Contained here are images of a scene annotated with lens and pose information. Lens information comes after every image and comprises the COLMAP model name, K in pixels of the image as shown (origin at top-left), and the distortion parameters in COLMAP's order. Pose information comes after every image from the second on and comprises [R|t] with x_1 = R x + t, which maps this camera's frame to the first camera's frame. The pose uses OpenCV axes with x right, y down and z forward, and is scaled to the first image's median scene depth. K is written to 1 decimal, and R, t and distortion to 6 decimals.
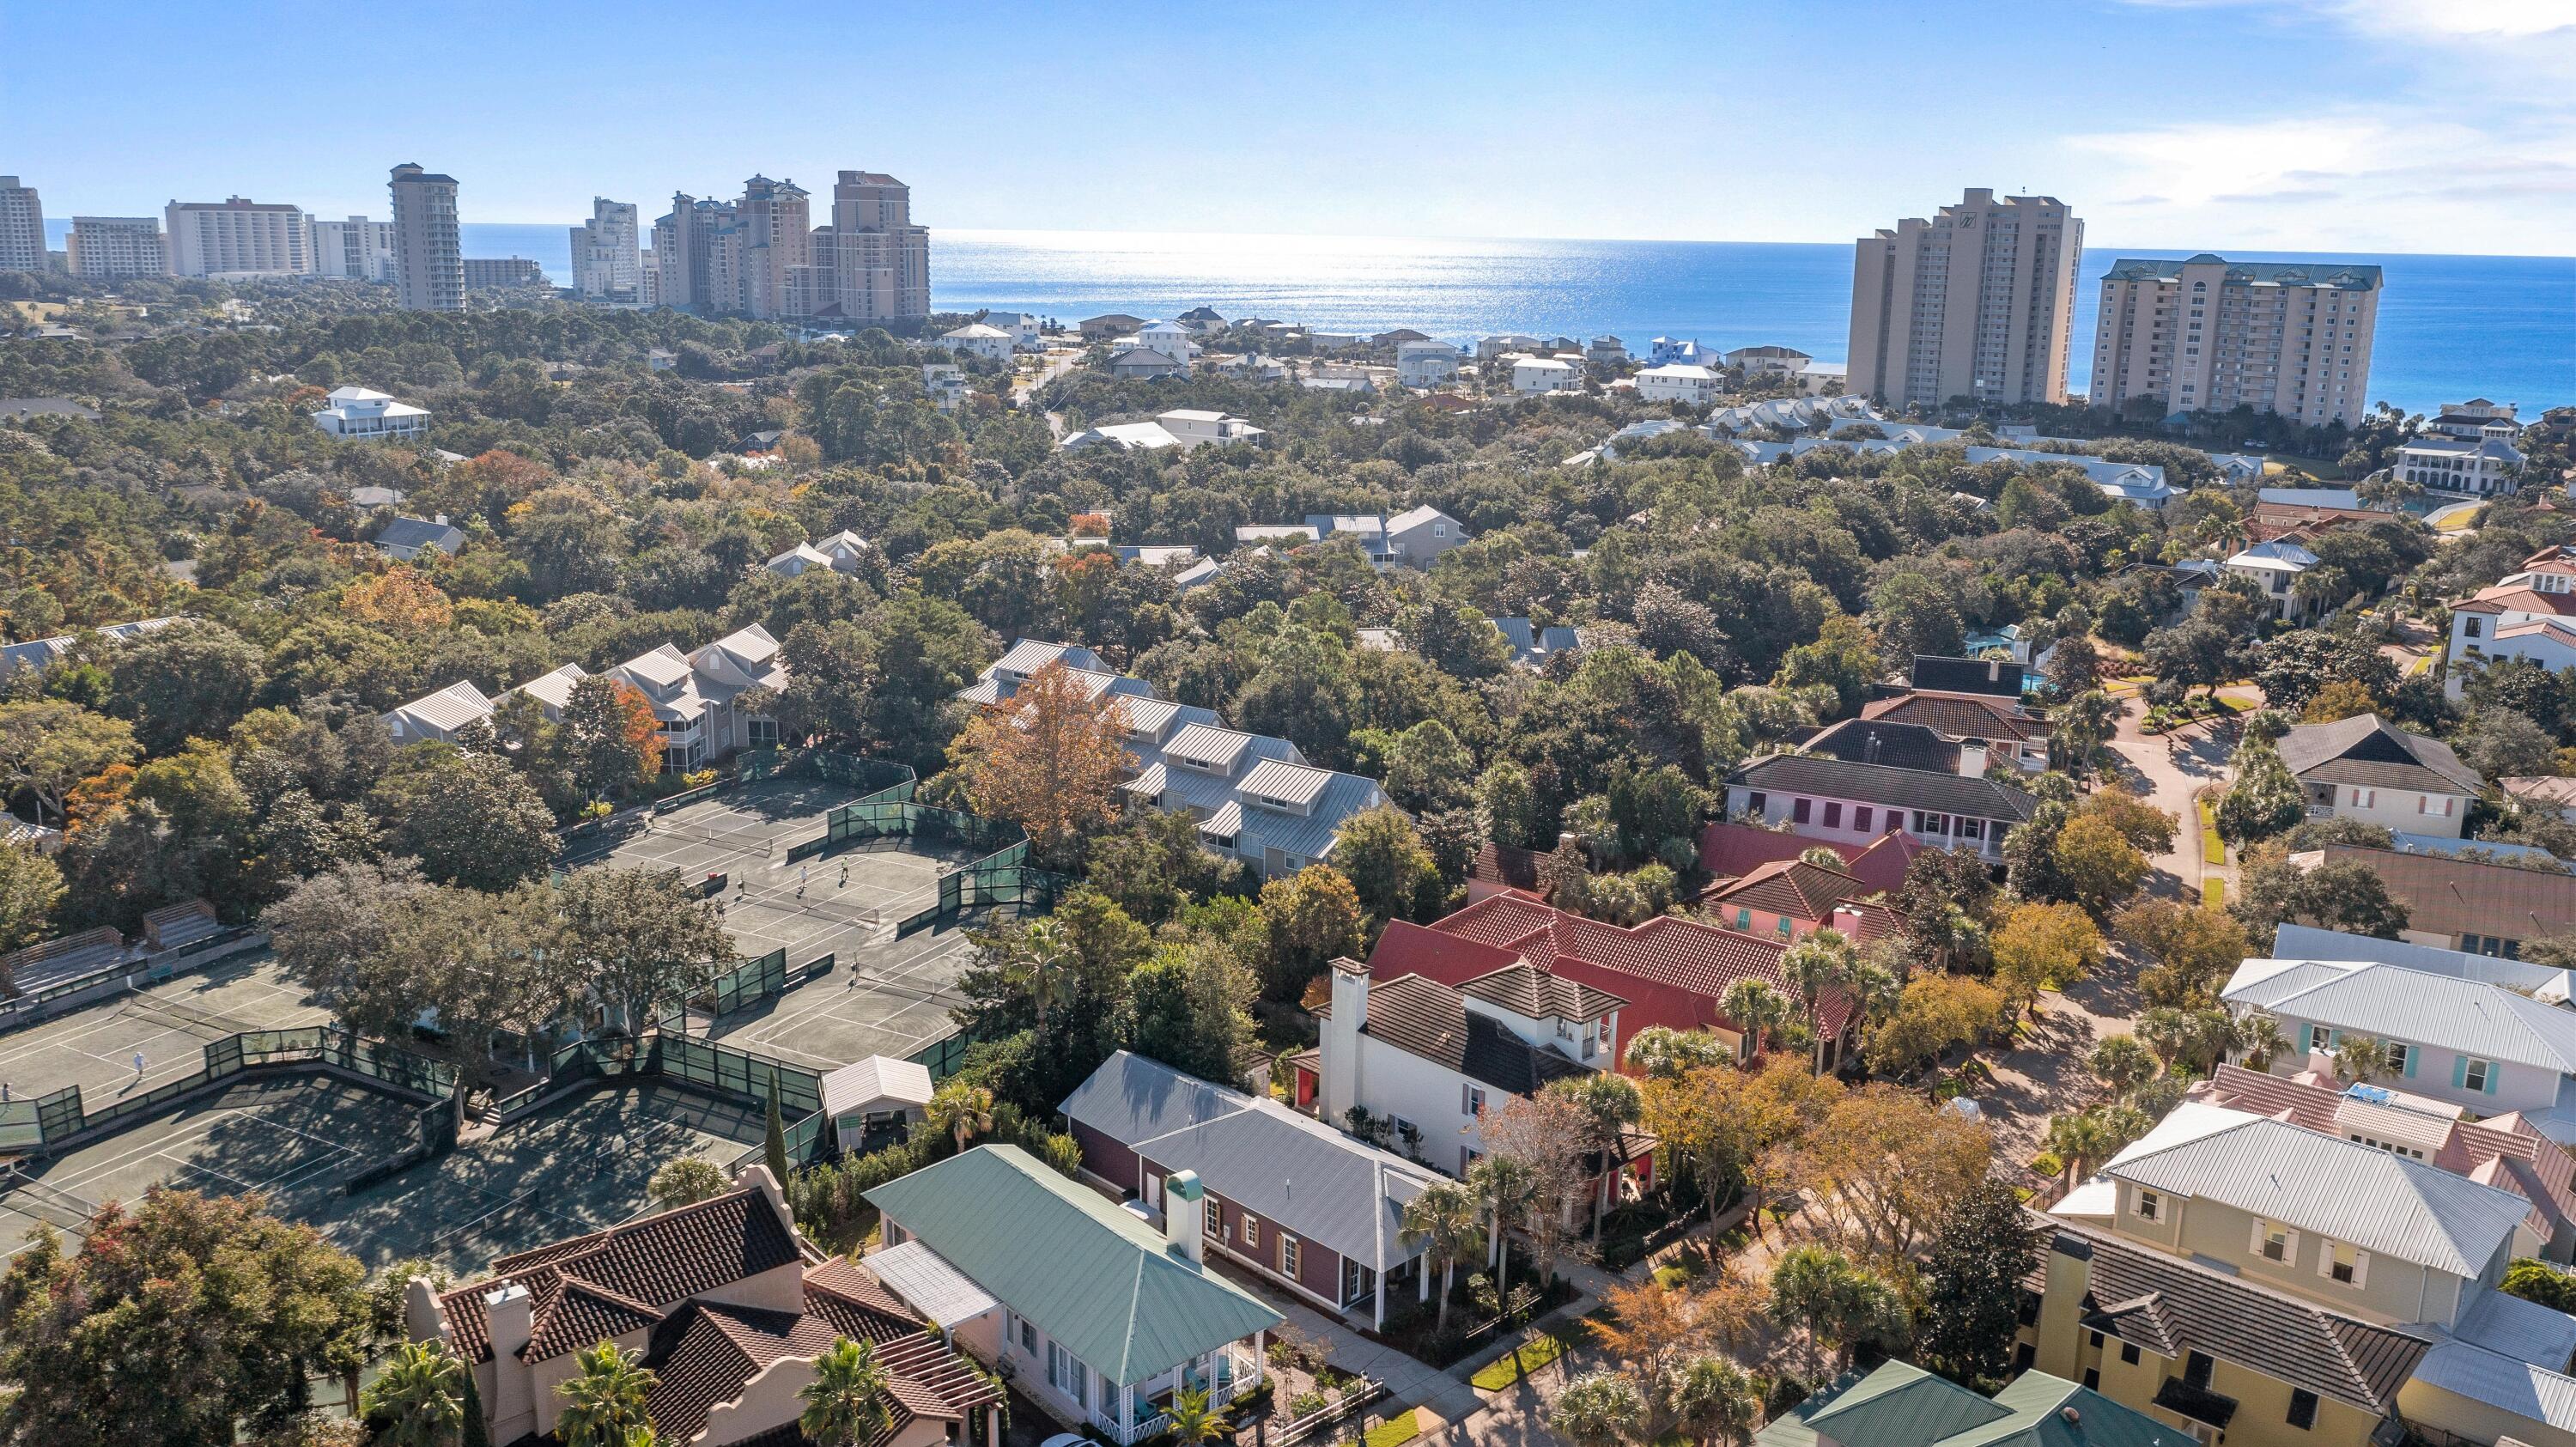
lens RADIAL K [[2024.0, 0, 1288.0], [0, 2024.0, 723.5], [0, 0, 1]] dist [-0.004617, -0.003555]
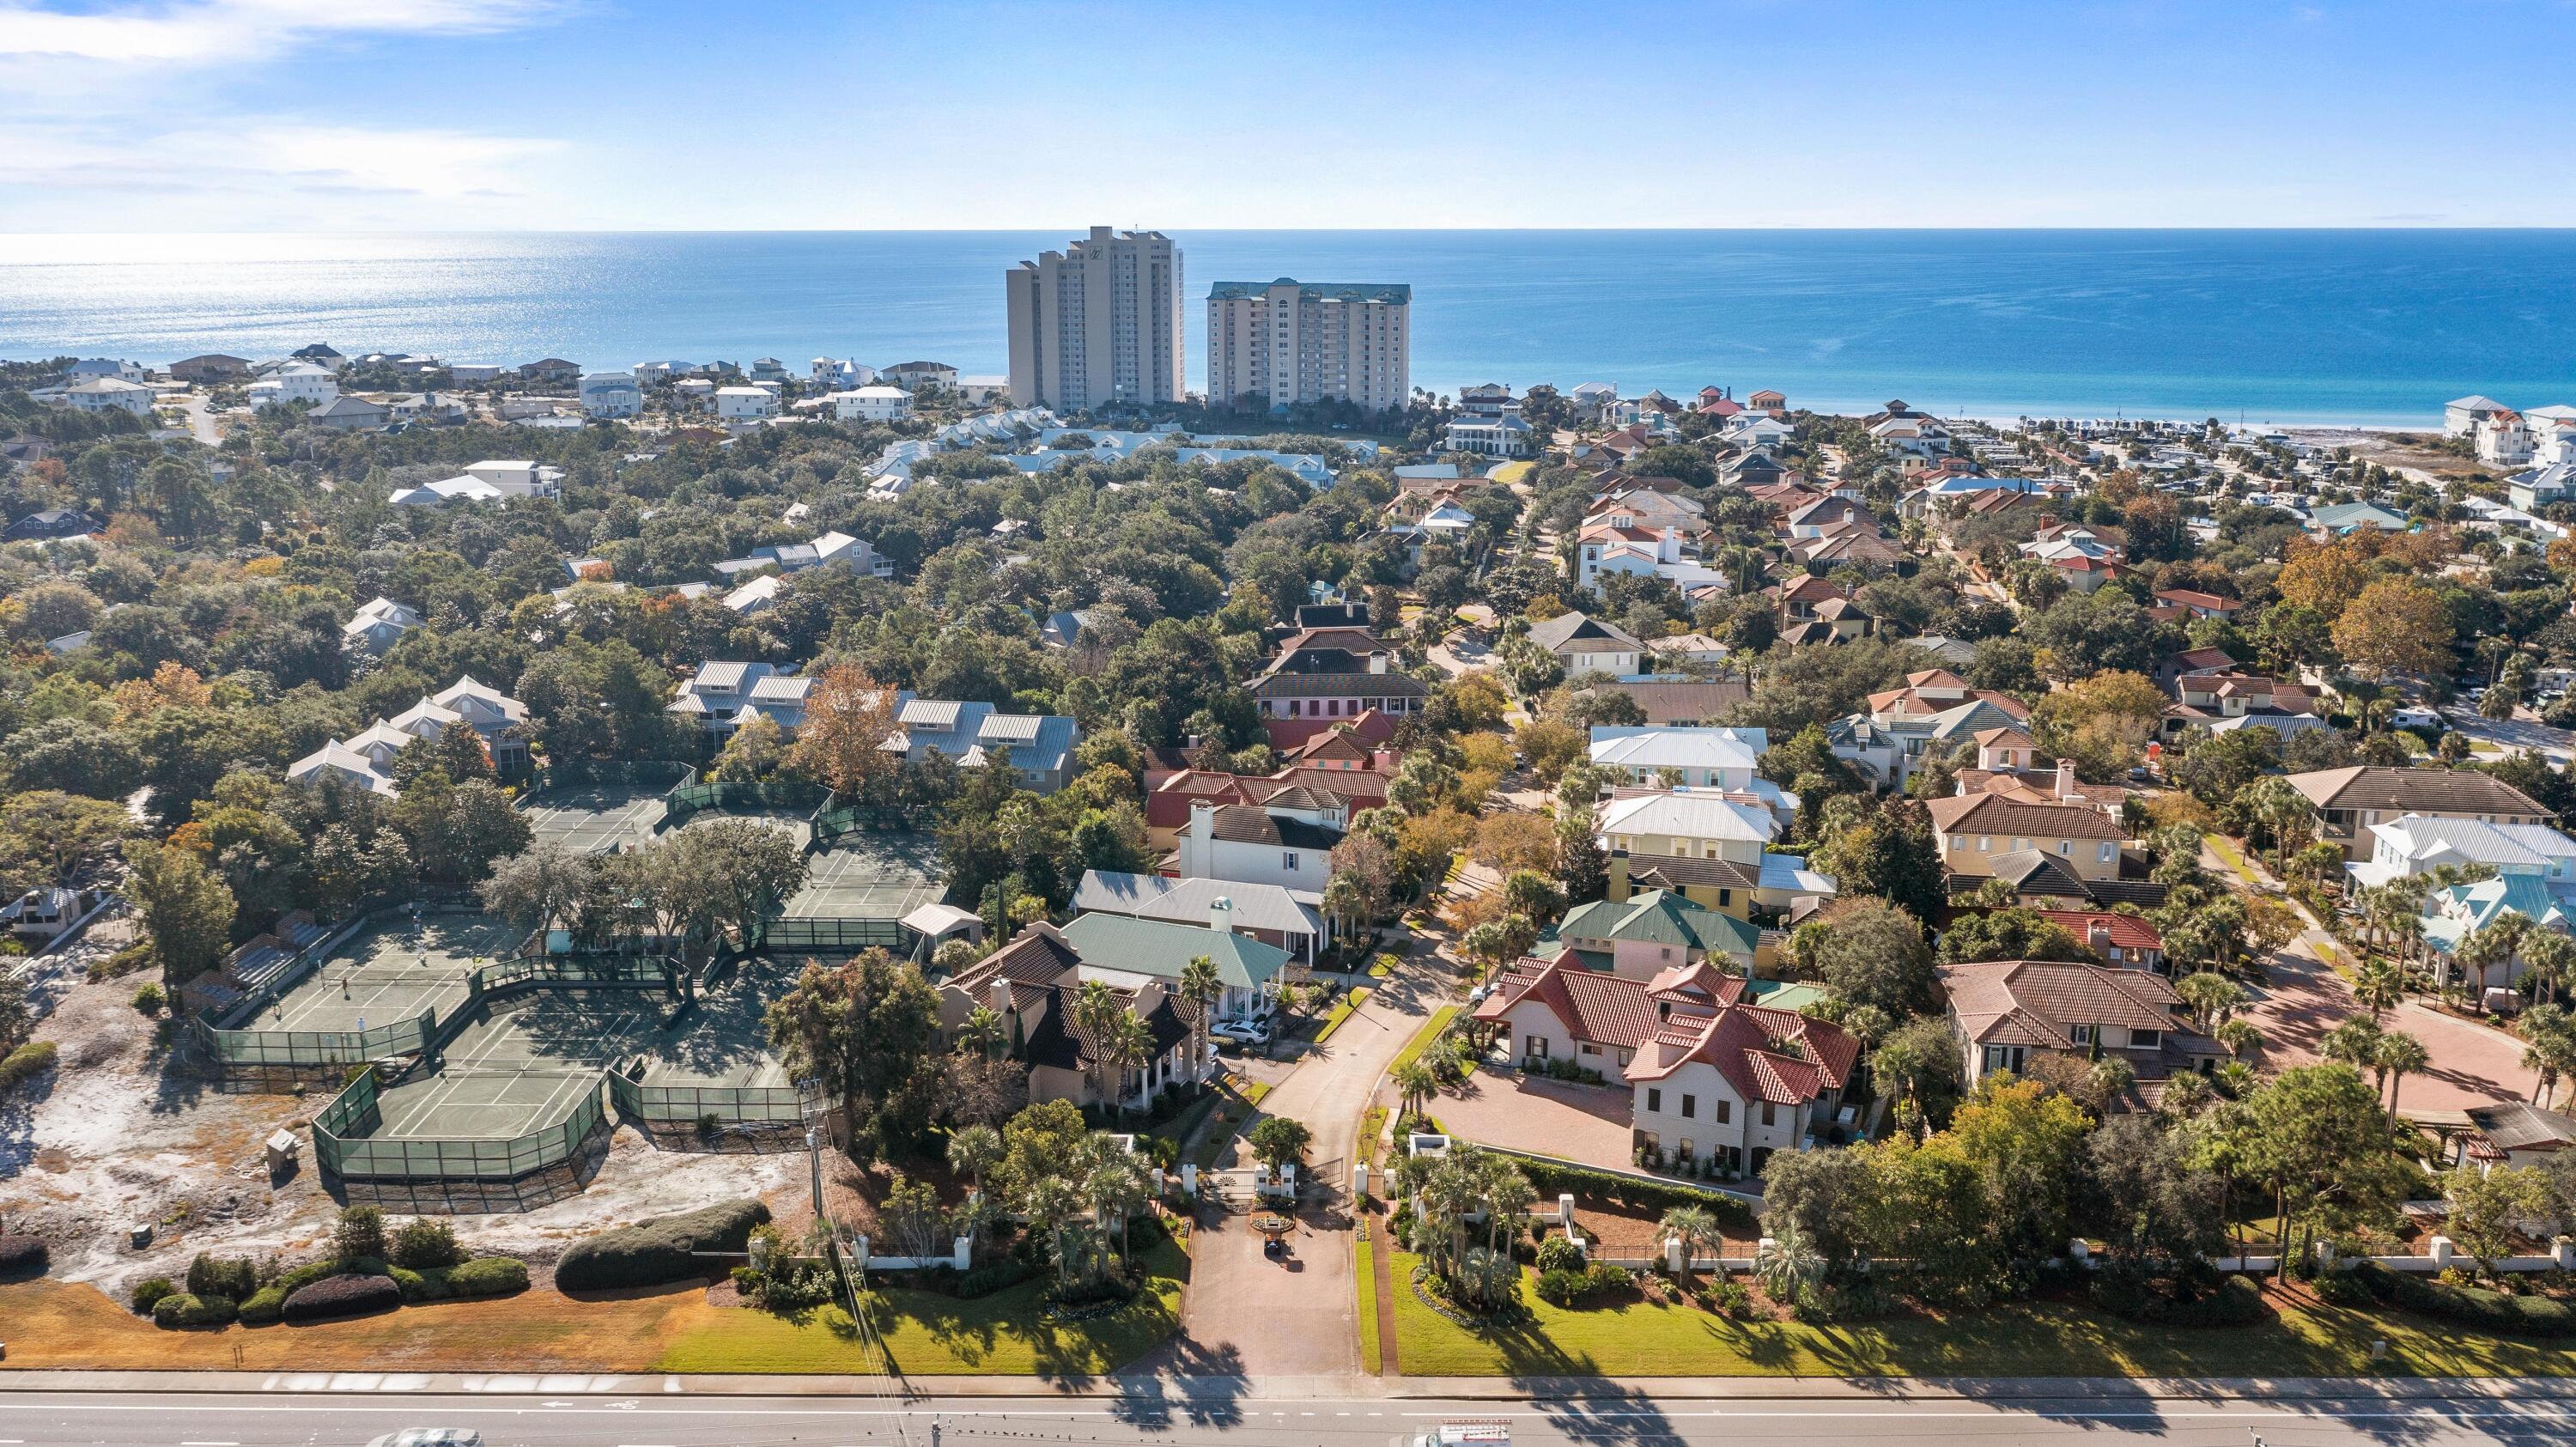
lens RADIAL K [[2024.0, 0, 1288.0], [0, 2024.0, 723.5], [0, 0, 1]] dist [-0.004617, -0.003555]
pose [[0.888407, -0.126352, 0.441326, -0.174399], [0.124125, 0.991682, 0.034052, 0.000241], [-0.441958, 0.024528, 0.896700, -0.159995]]
